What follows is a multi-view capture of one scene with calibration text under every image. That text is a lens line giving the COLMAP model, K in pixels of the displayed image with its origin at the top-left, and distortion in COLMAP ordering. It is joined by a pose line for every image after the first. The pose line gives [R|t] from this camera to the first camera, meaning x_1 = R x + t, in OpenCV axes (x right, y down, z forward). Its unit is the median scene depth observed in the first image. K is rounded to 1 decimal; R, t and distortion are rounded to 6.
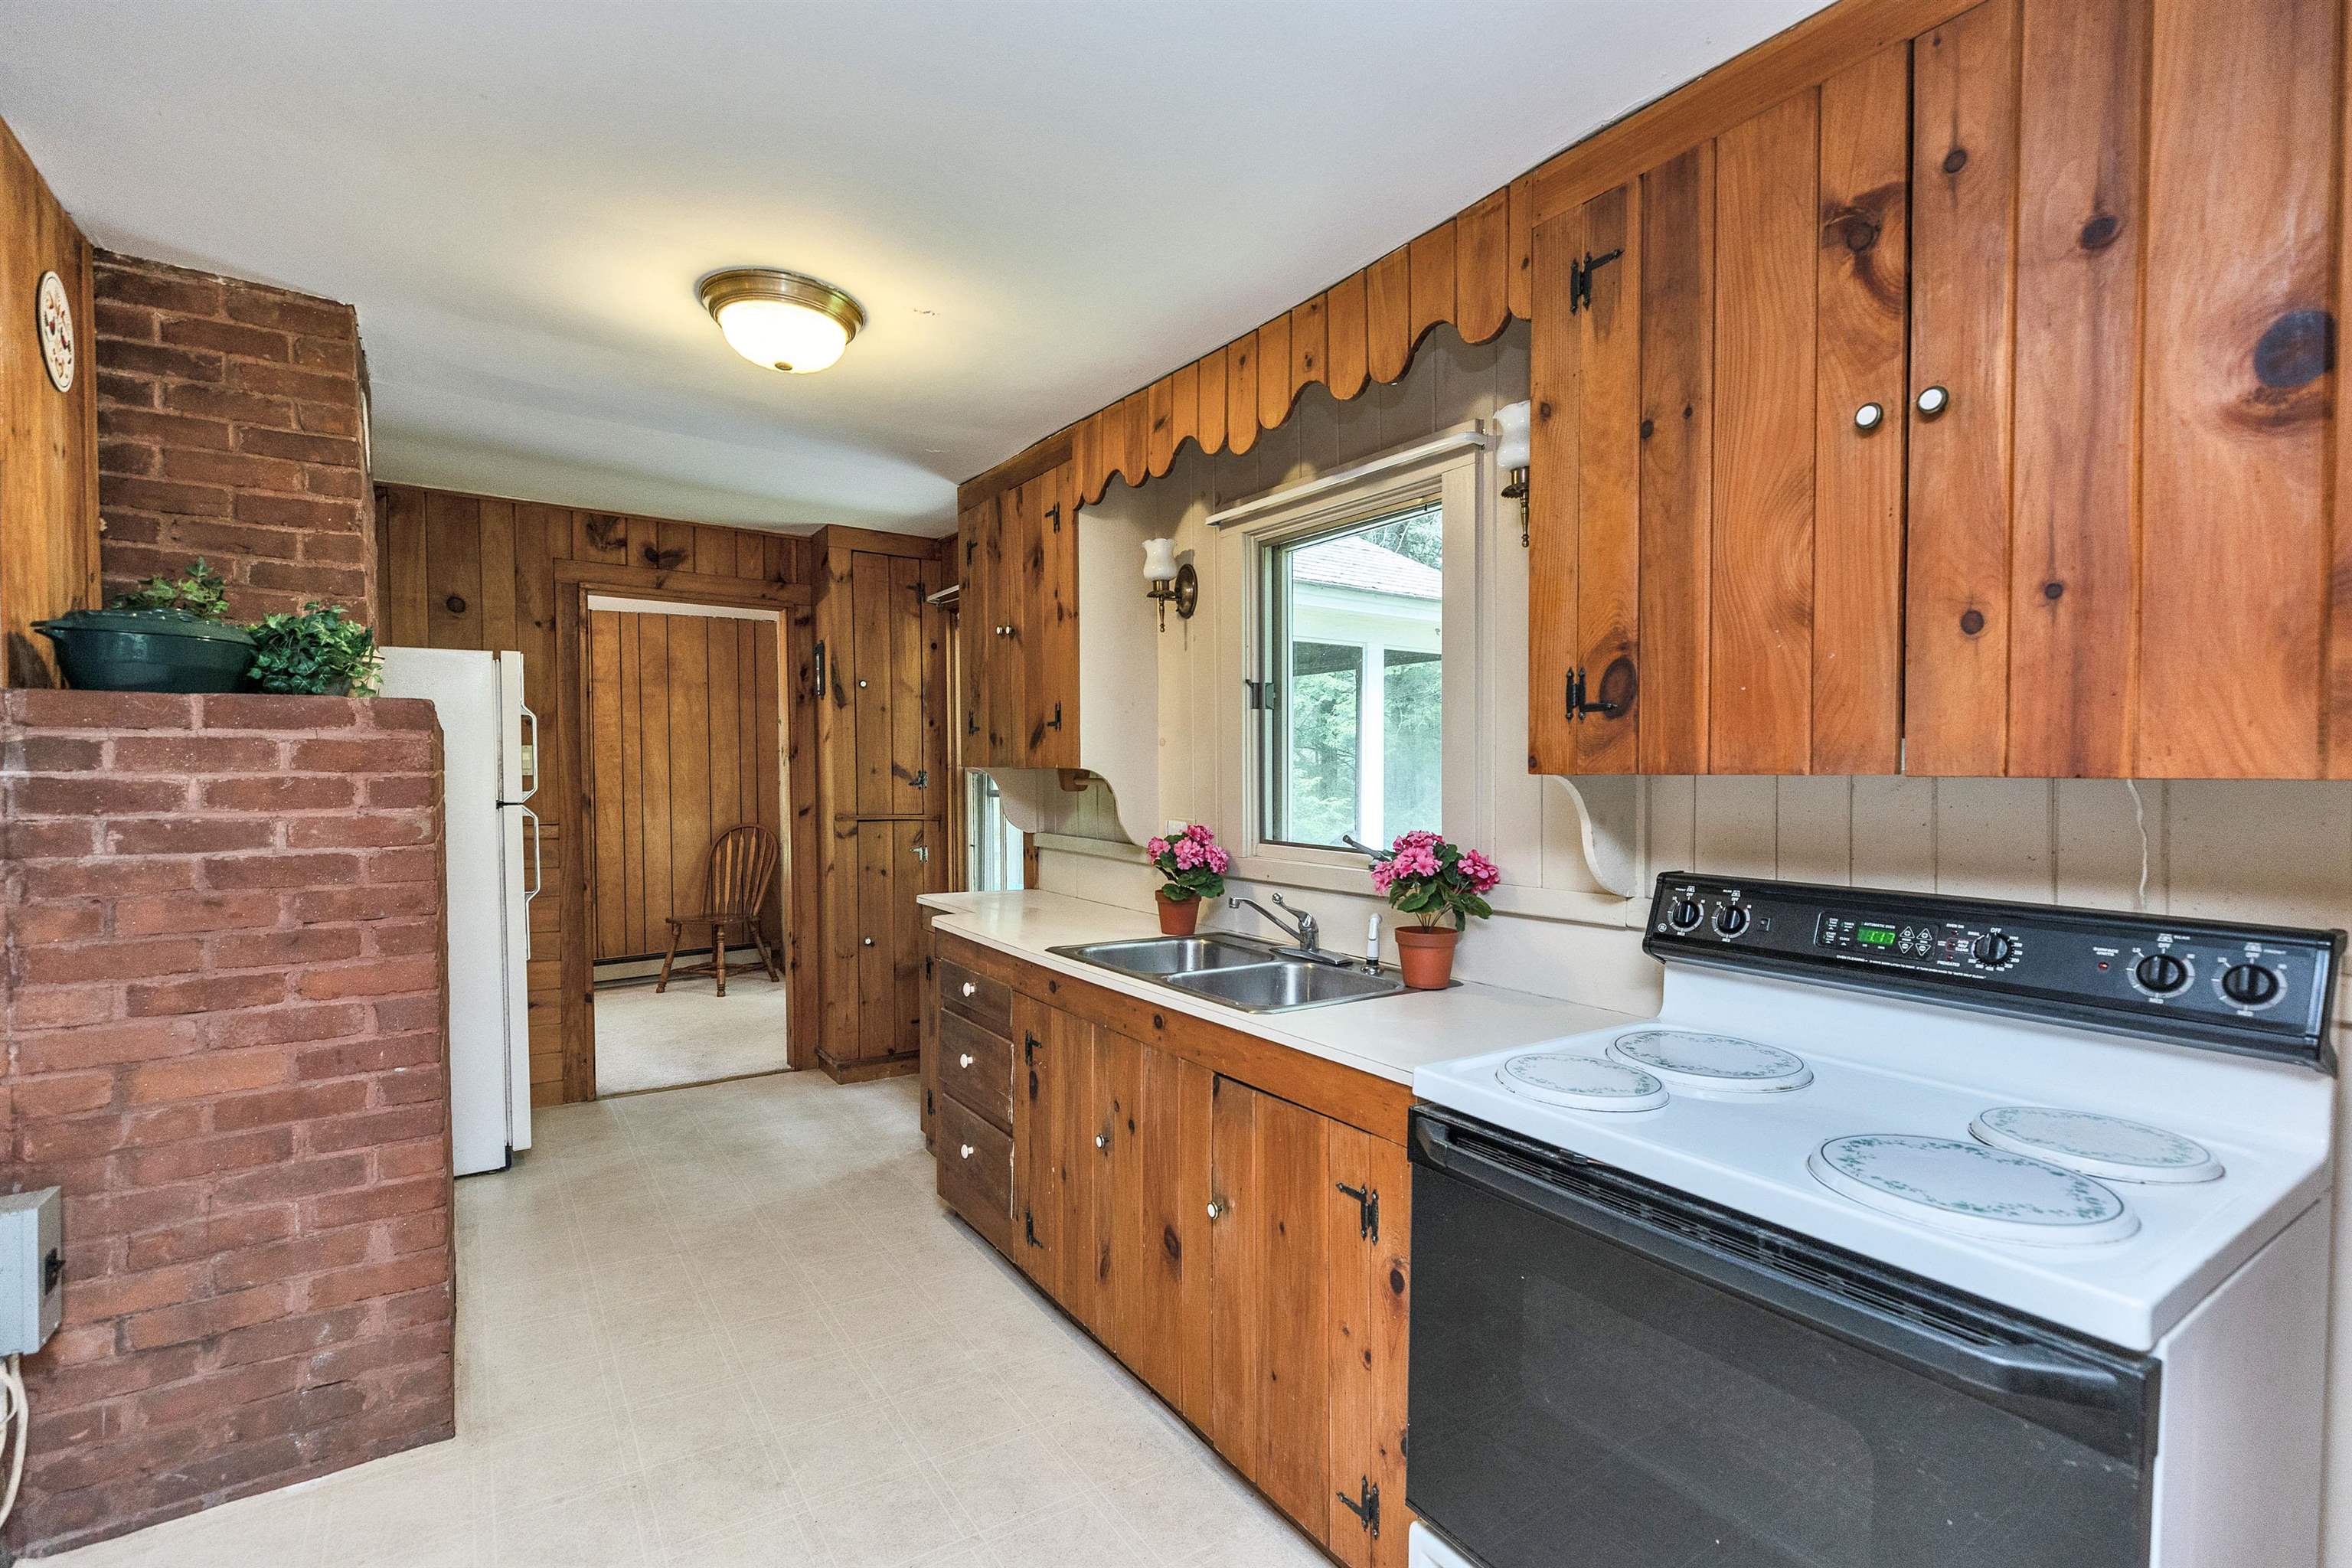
lens RADIAL K [[1057.9, 0, 1176.6], [0, 1057.9, 793.3], [0, 0, 1]] dist [0.004017, -0.000318]
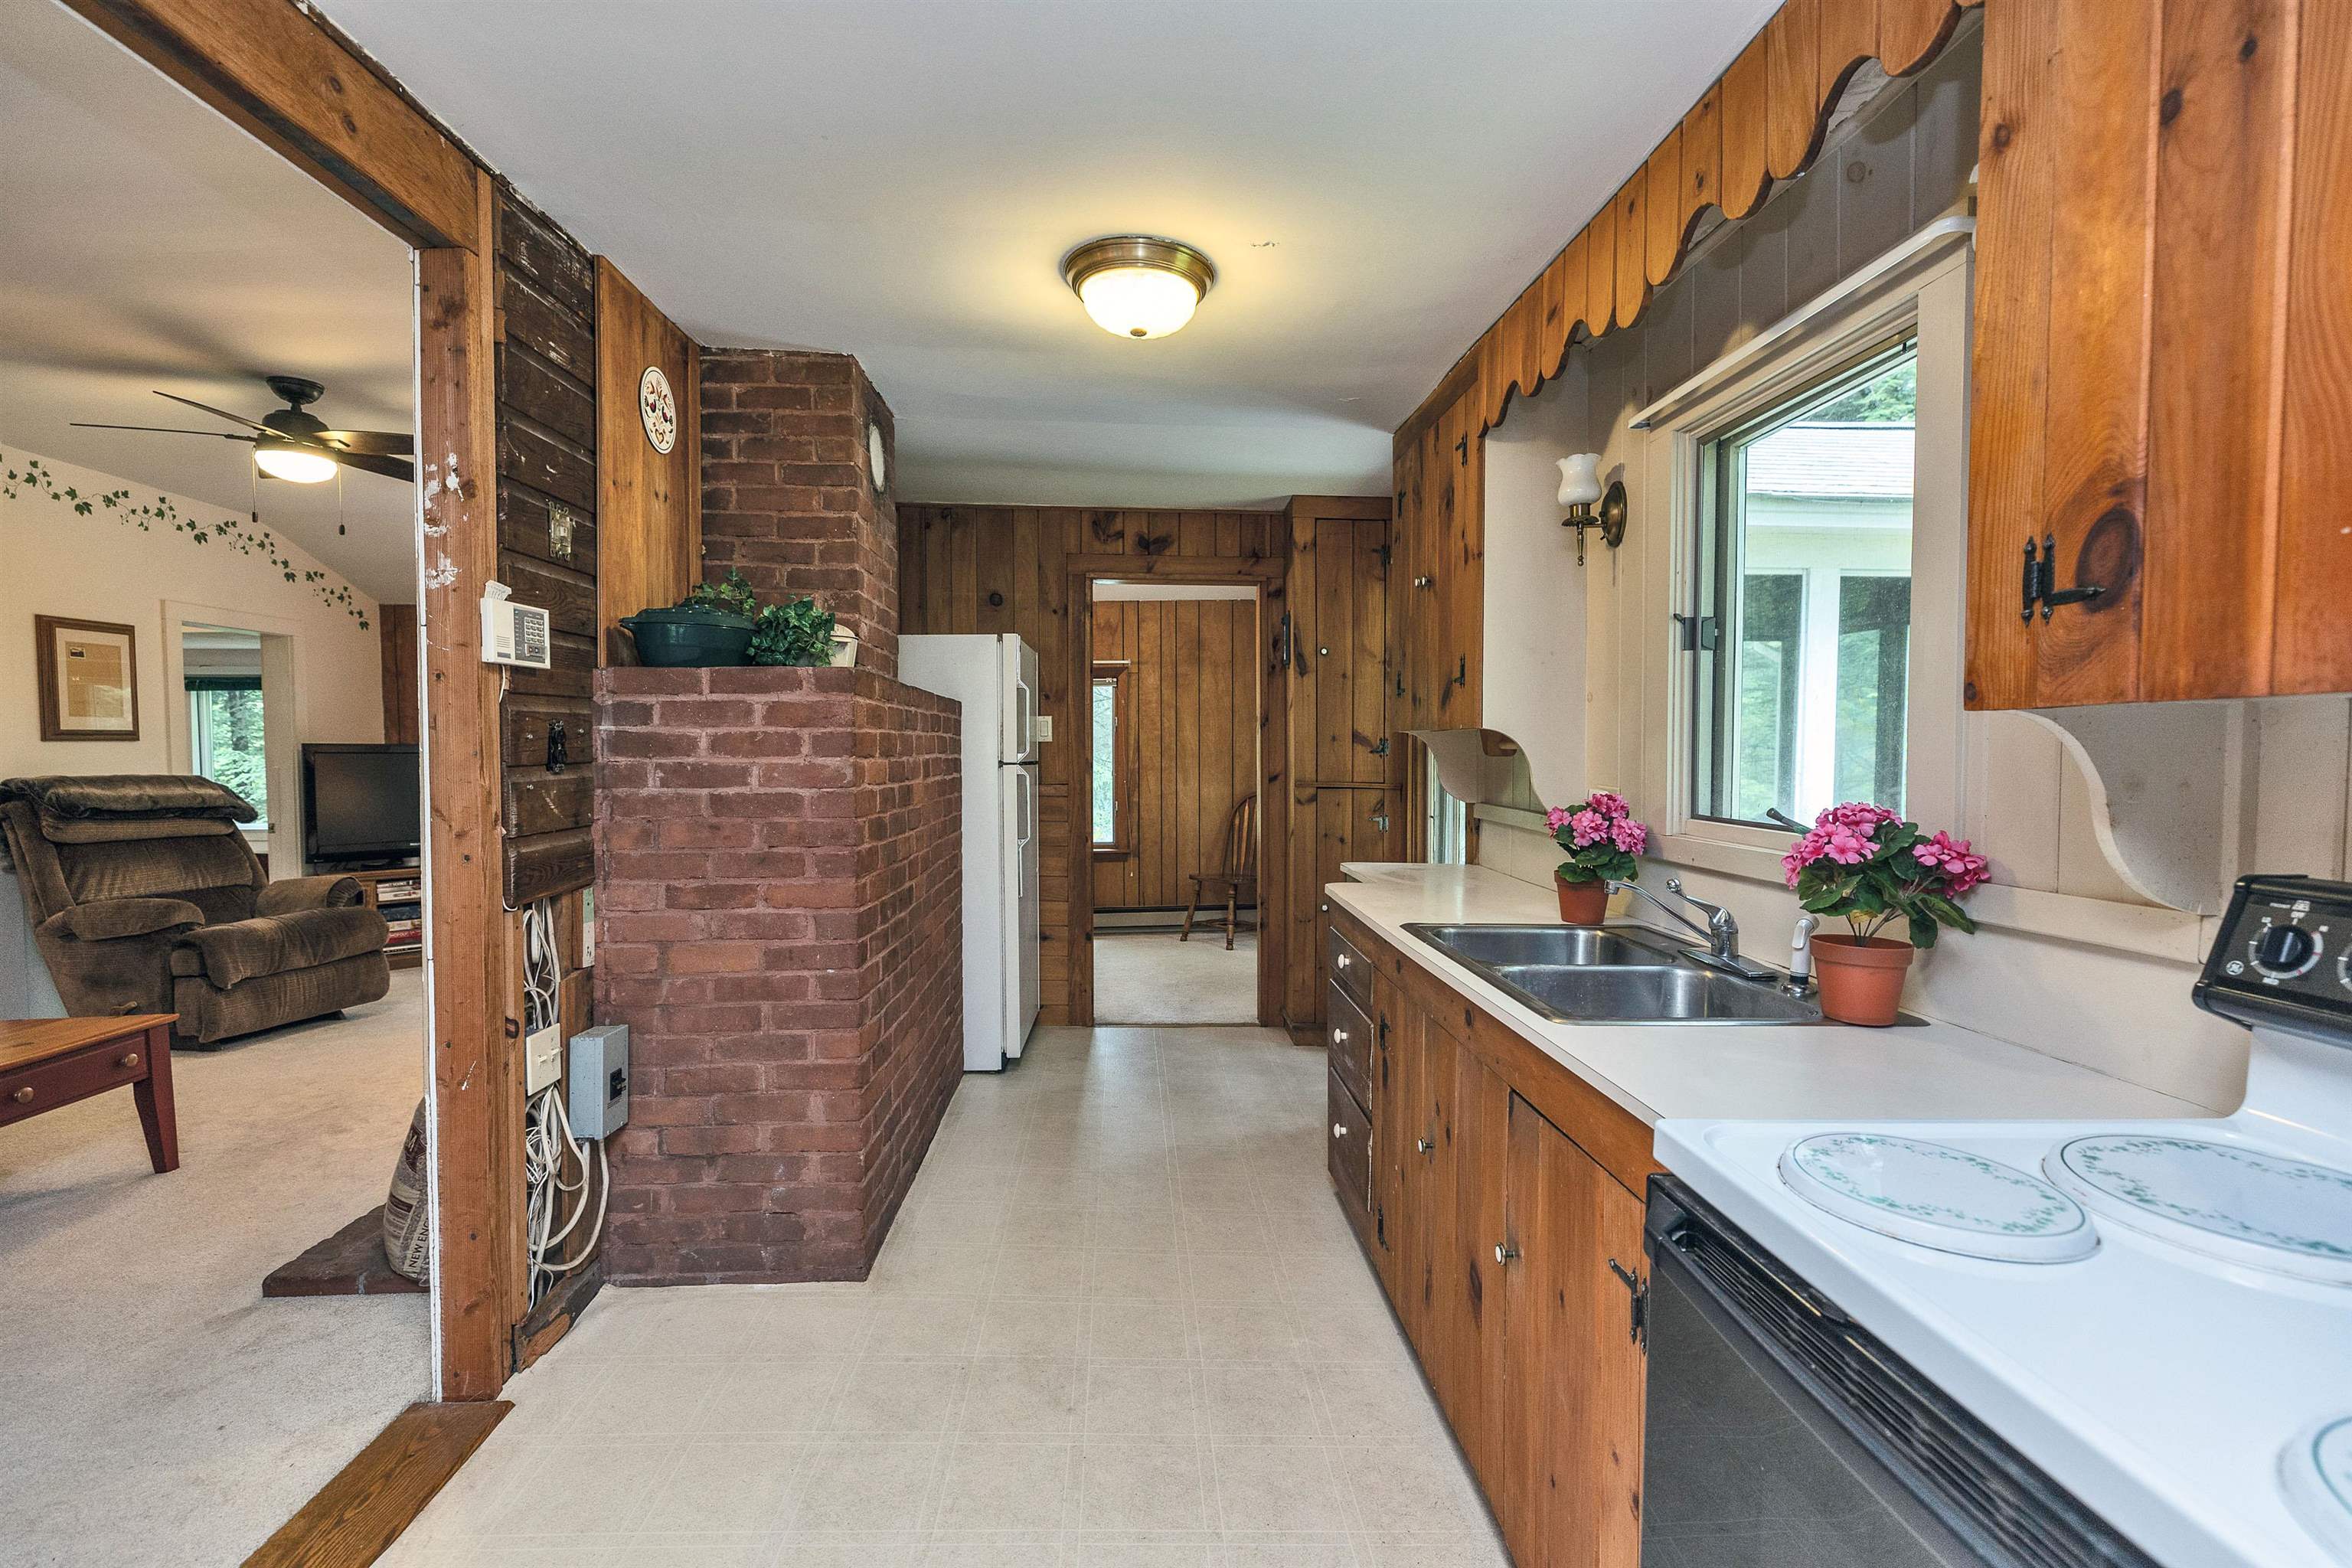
lens RADIAL K [[1047.4, 0, 1172.3], [0, 1047.4, 786.1], [0, 0, 1]] dist [0.004624, 0.000123]
pose [[0.853542, 0.020420, -0.520624, 0.187527], [-0.013581, 0.999764, 0.016947, 0.017578], [0.520847, -0.007394, 0.853618, 0.143405]]
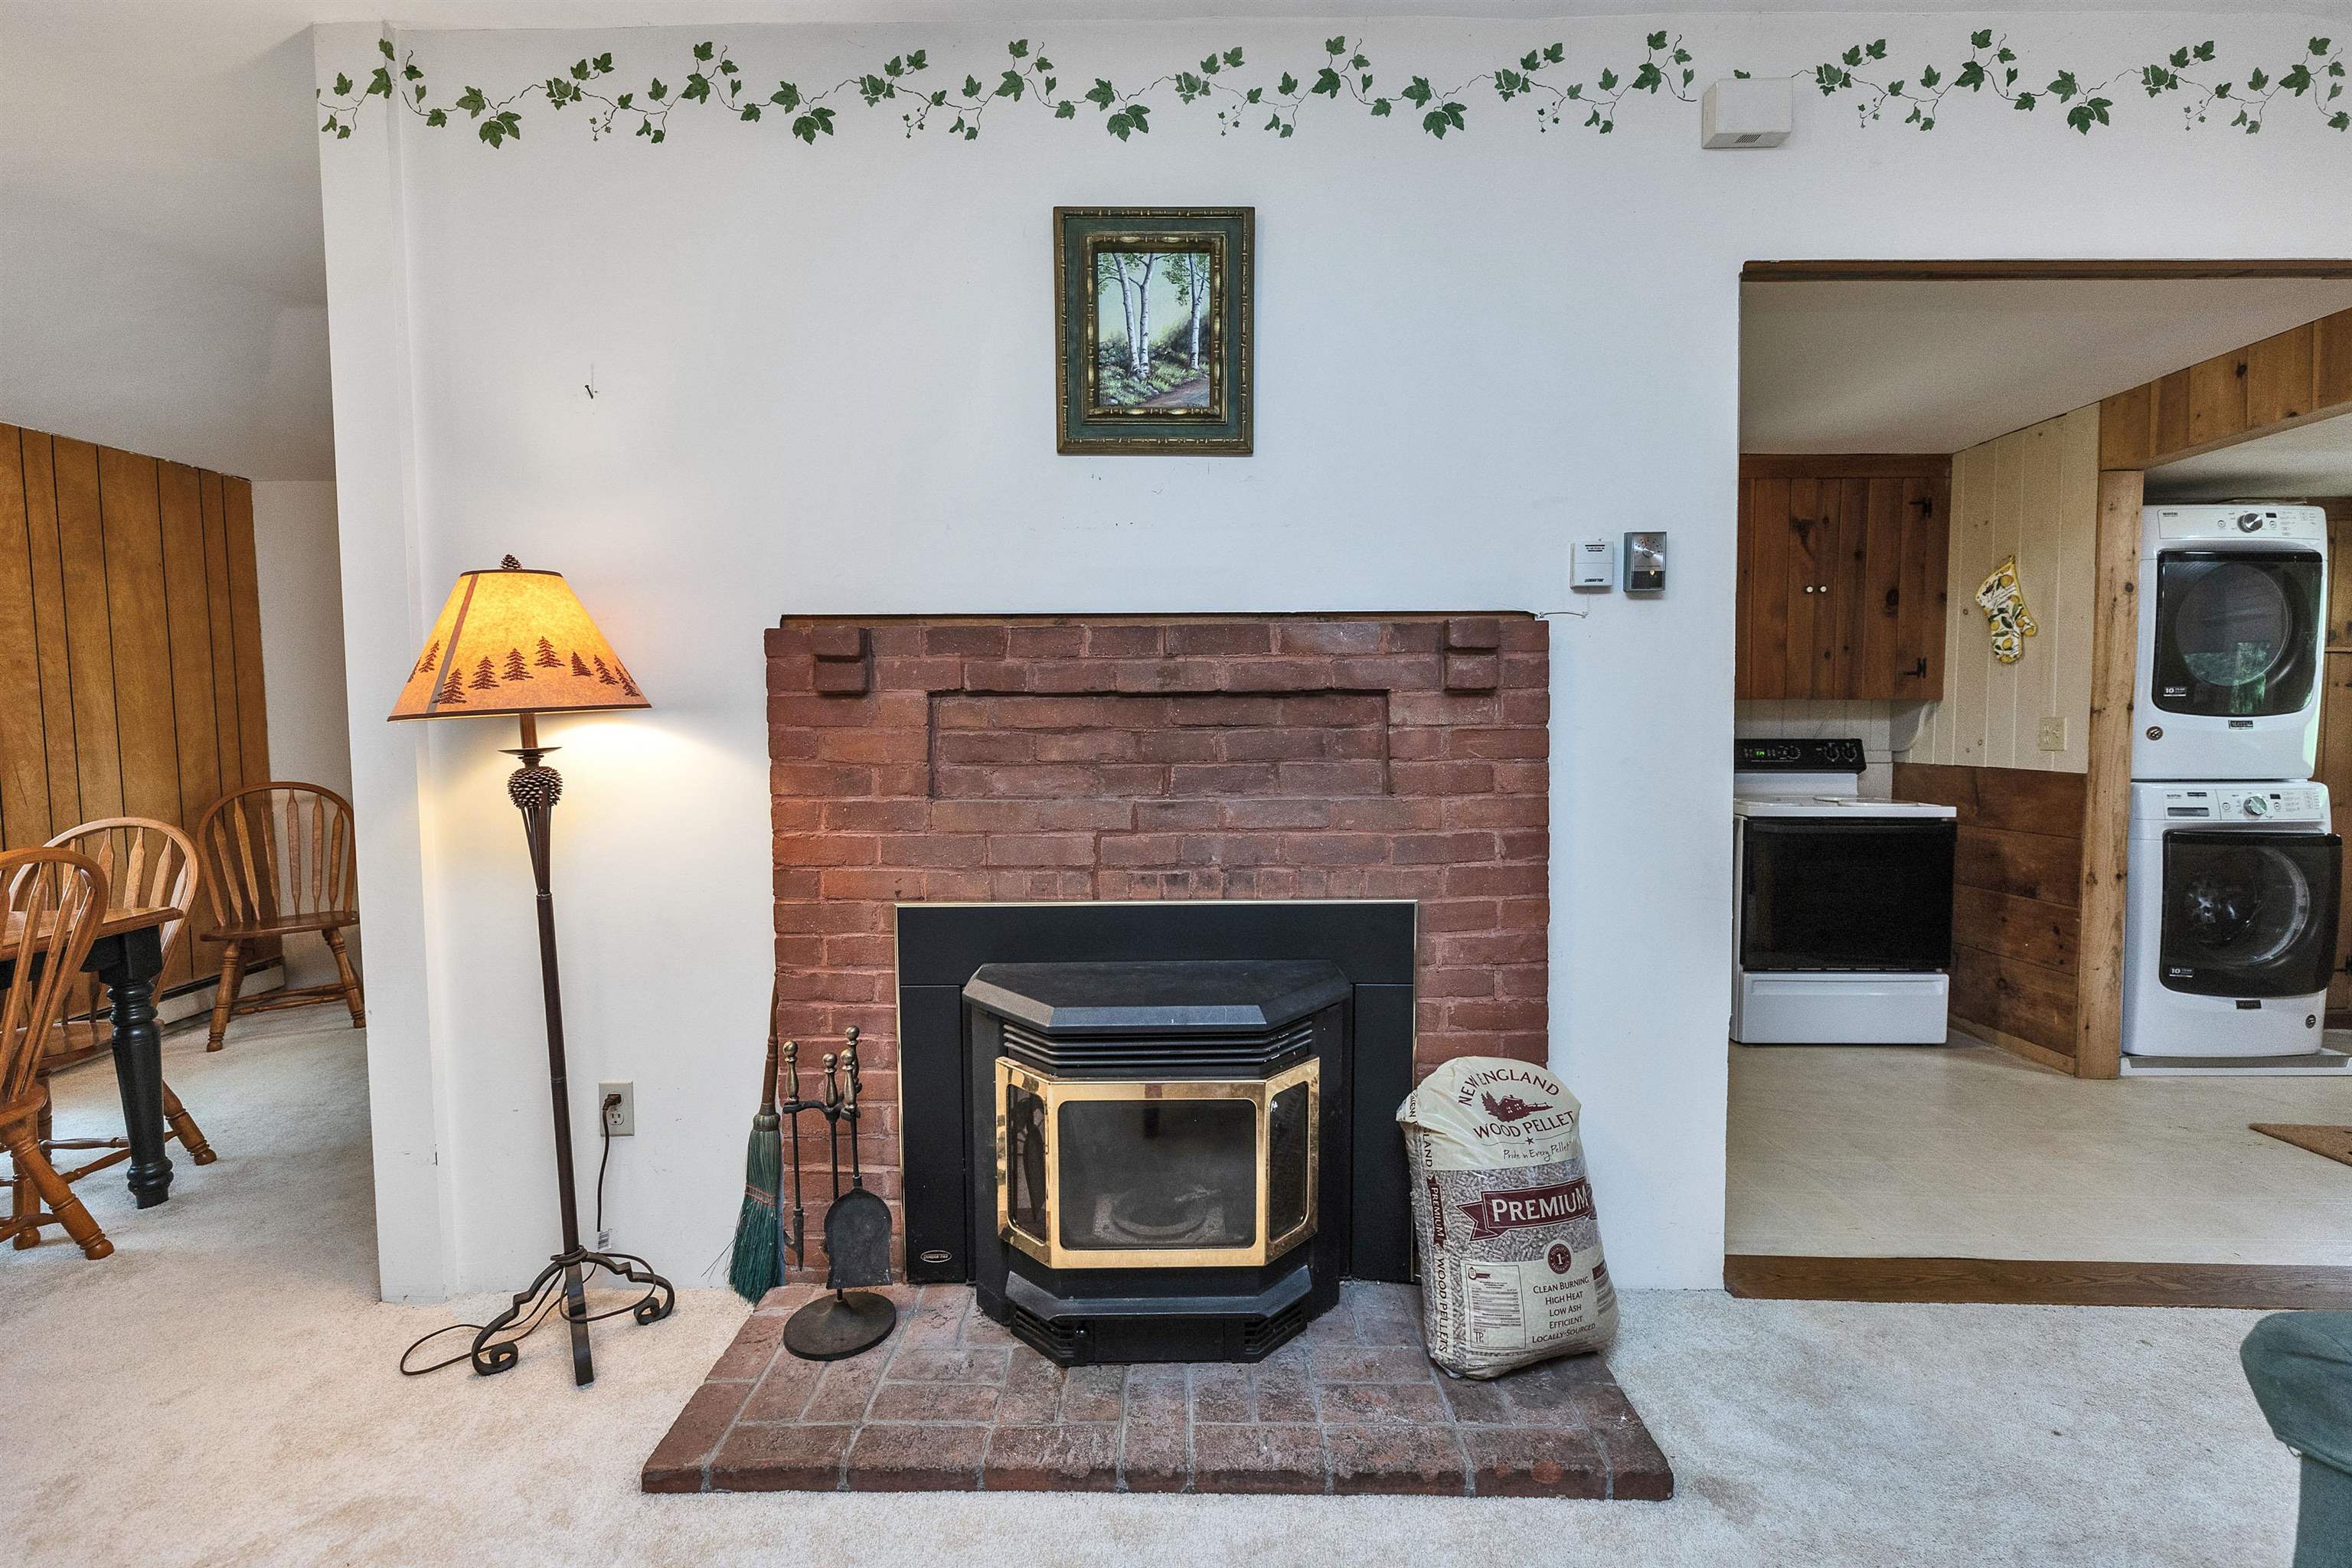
lens RADIAL K [[1054.7, 0, 1166.9], [0, 1054.7, 776.3], [0, 0, 1]] dist [0.002214, -0.000228]
pose [[0.569300, -0.052730, 0.820437, -1.764913], [0.021308, 0.998552, 0.049391, 0.008437], [-0.821854, -0.010636, 0.569599, 0.425591]]
